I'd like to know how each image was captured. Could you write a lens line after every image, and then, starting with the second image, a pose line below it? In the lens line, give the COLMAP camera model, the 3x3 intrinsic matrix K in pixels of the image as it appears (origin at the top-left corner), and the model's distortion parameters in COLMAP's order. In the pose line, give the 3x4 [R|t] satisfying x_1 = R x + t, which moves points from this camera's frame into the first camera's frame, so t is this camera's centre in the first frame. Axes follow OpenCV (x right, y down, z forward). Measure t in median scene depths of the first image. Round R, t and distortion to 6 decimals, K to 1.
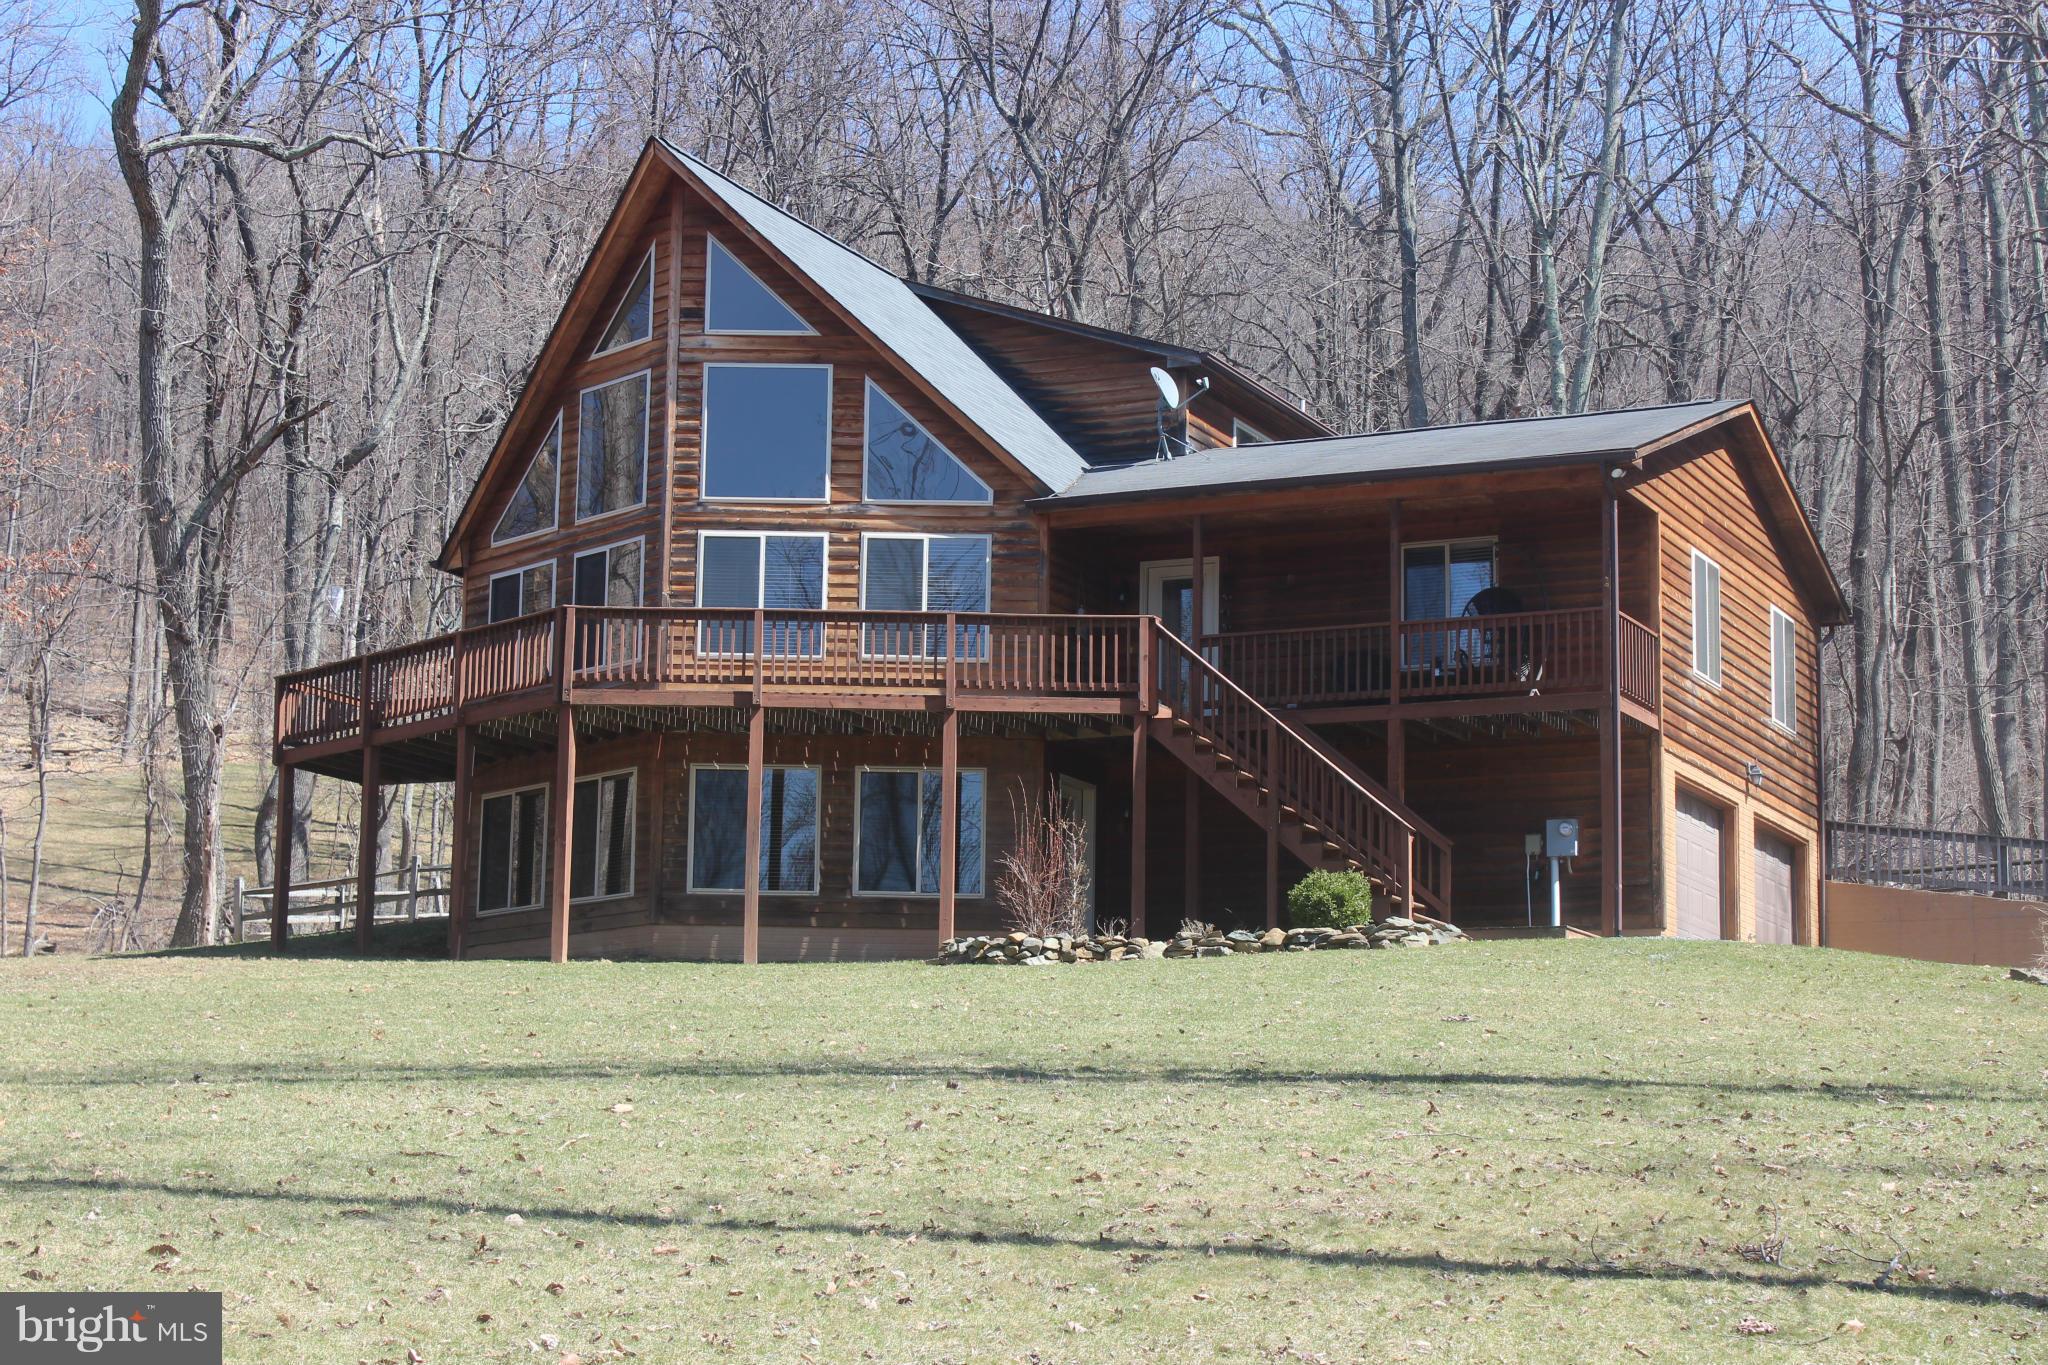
lens RADIAL K [[3867.1, 0, 1024.0], [0, 3867.1, 682.5], [0, 0, 1]] dist [0.127088, 0.037560]
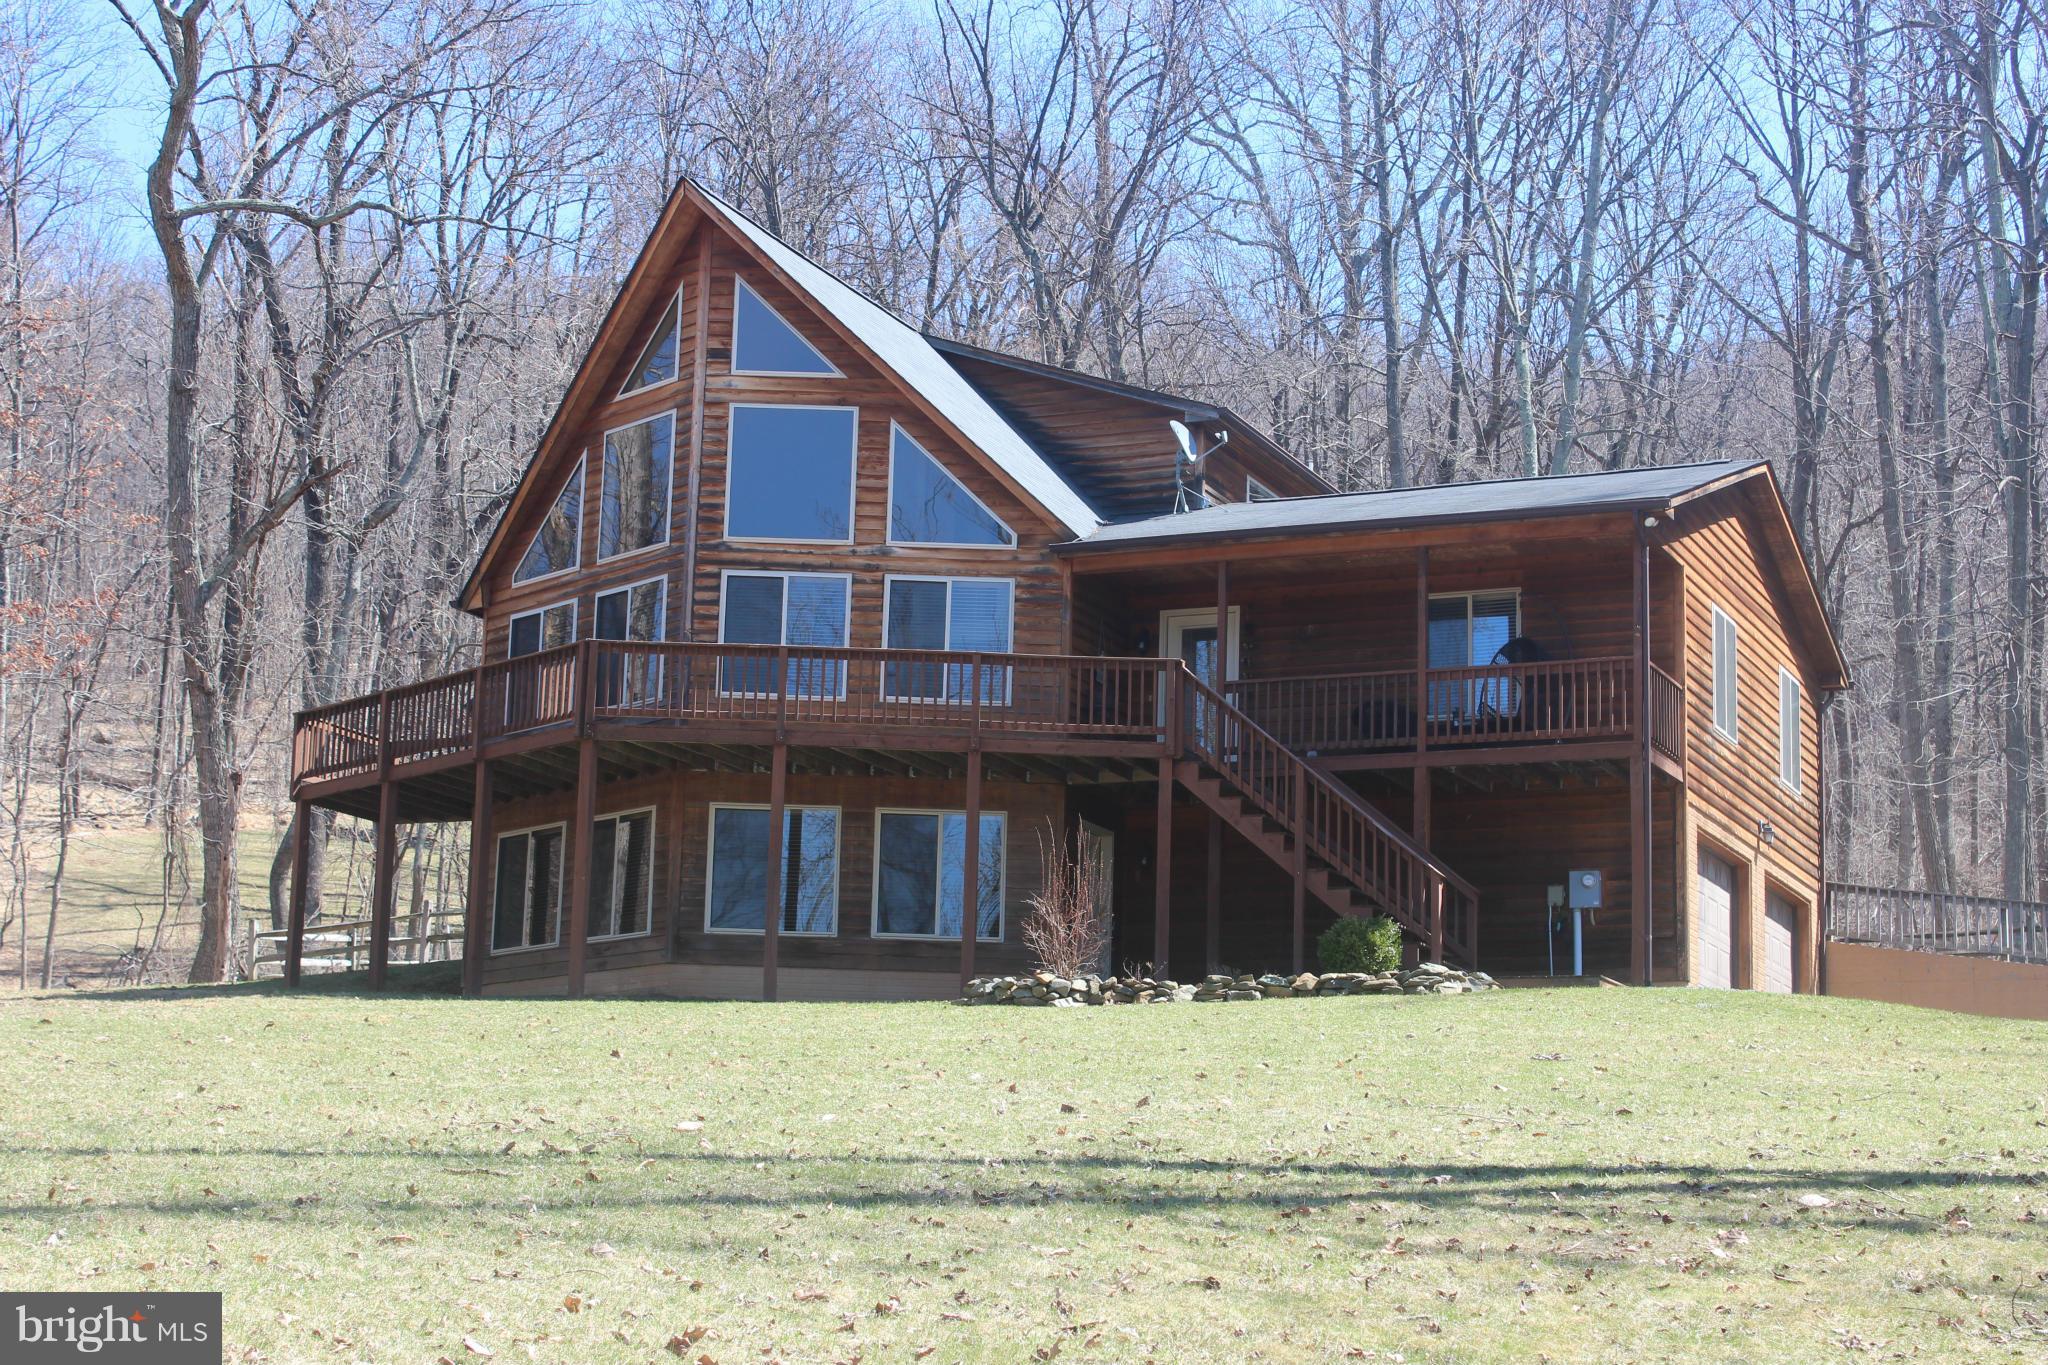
lens RADIAL K [[3509.9, 0, 1024.0], [0, 3509.9, 682.5], [0, 0, 1]] dist [0.066257, 0.077705]
pose [[0.999767, 0.015884, 0.014587, -0.018692], [-0.015477, 0.999499, -0.027610, 0.013545], [-0.015018, 0.027378, 0.999512, 0.093280]]
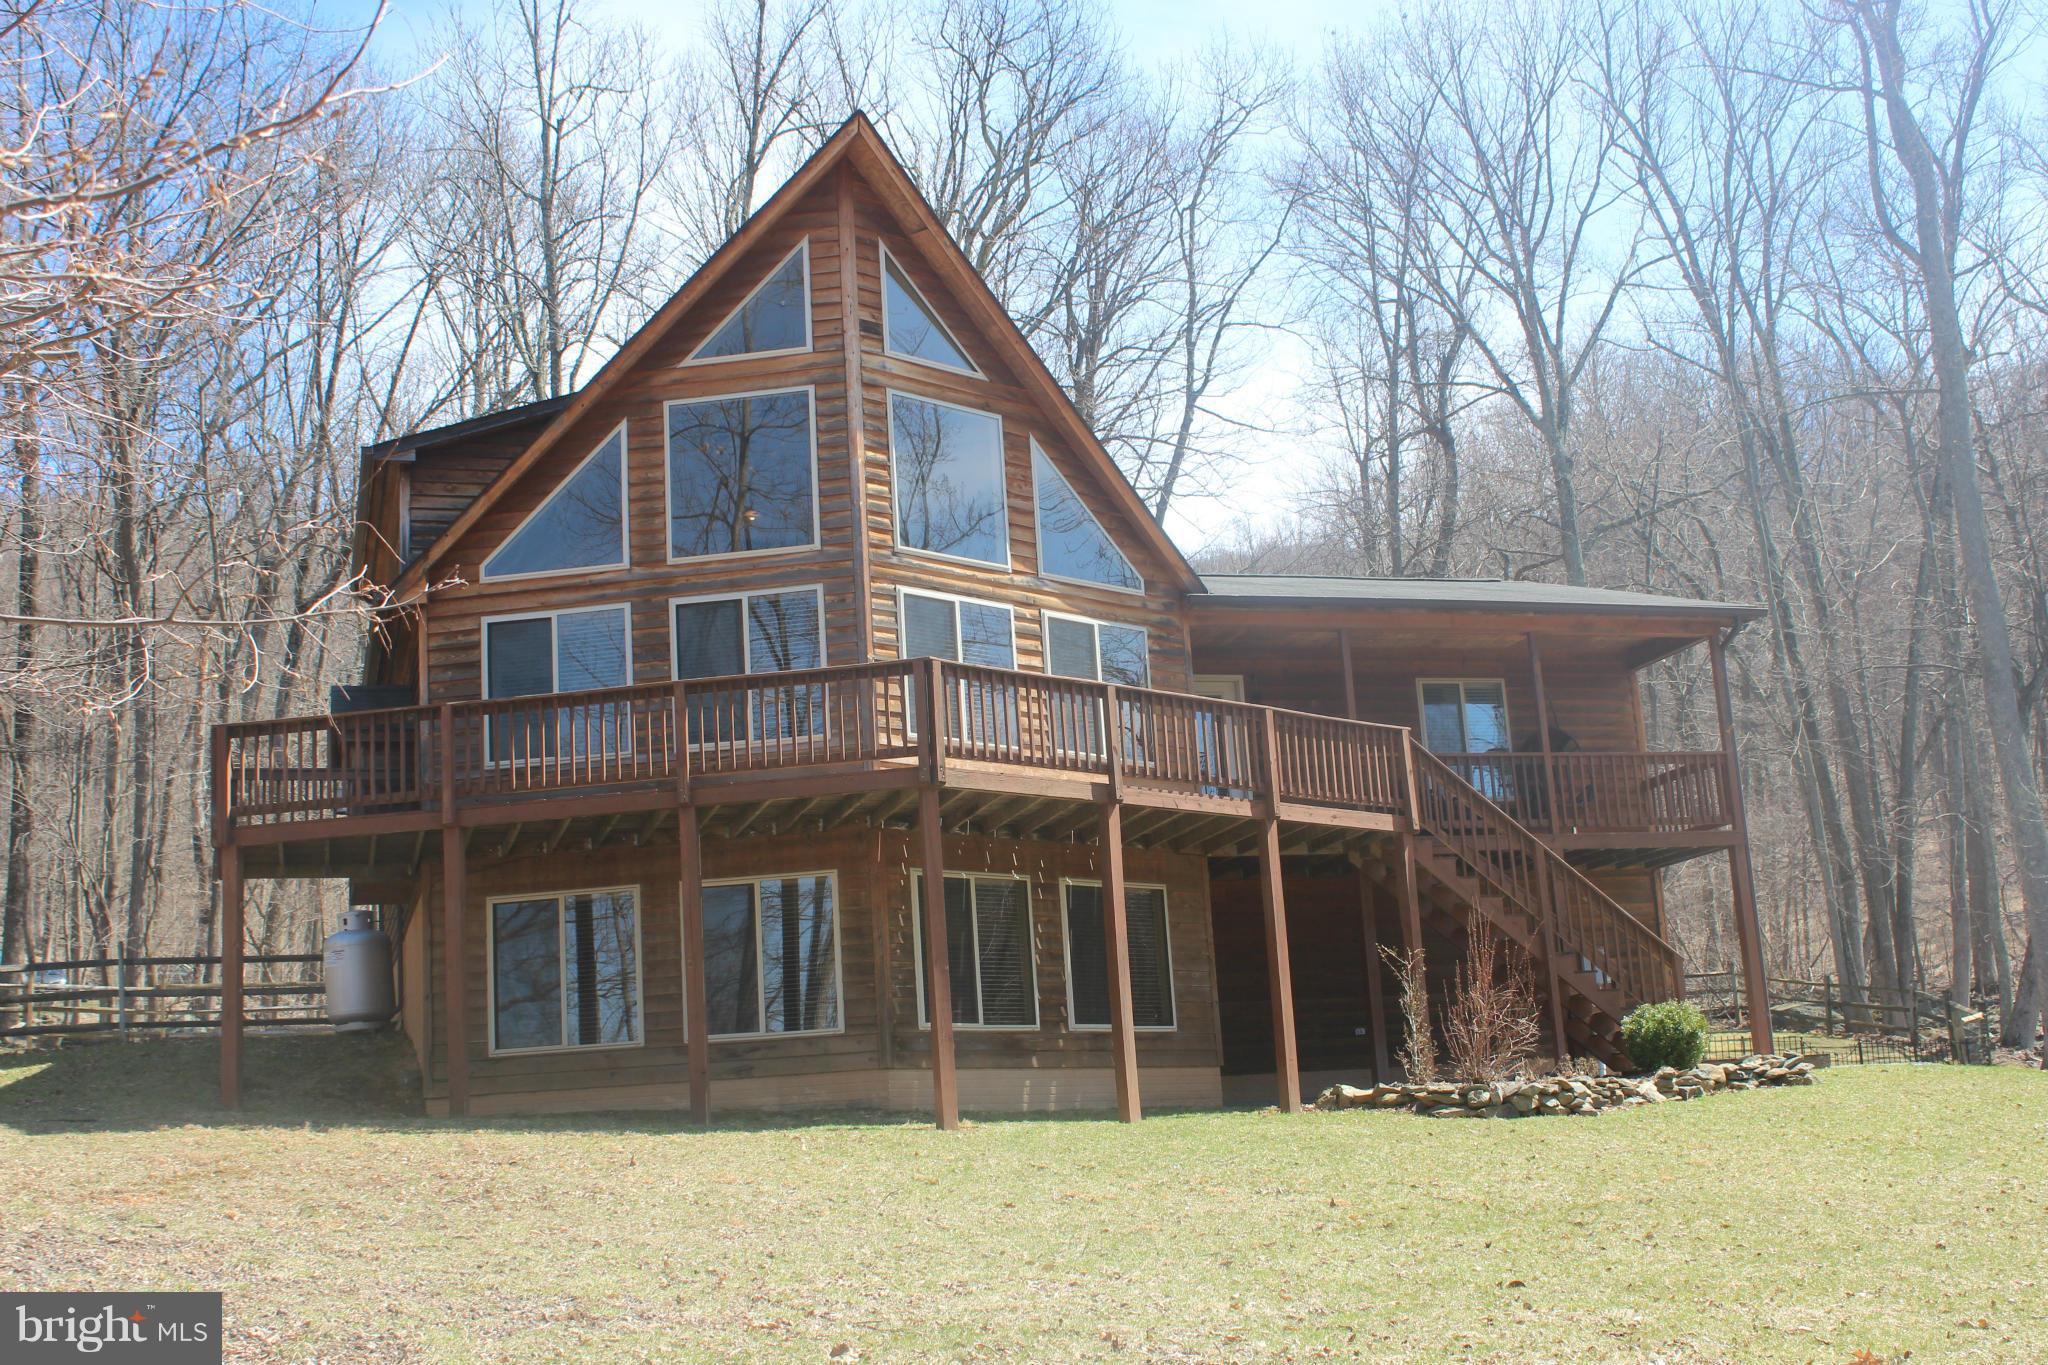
lens RADIAL K [[2337.3, 0, 1024.0], [0, 2337.3, 682.5], [0, 0, 1]] dist [-0.003312, -0.002282]
pose [[0.724399, 0.090211, 0.683453, -0.399752], [-0.038210, 0.995131, -0.090851, 0.025344], [-0.688321, 0.039698, 0.724319, 0.616064]]
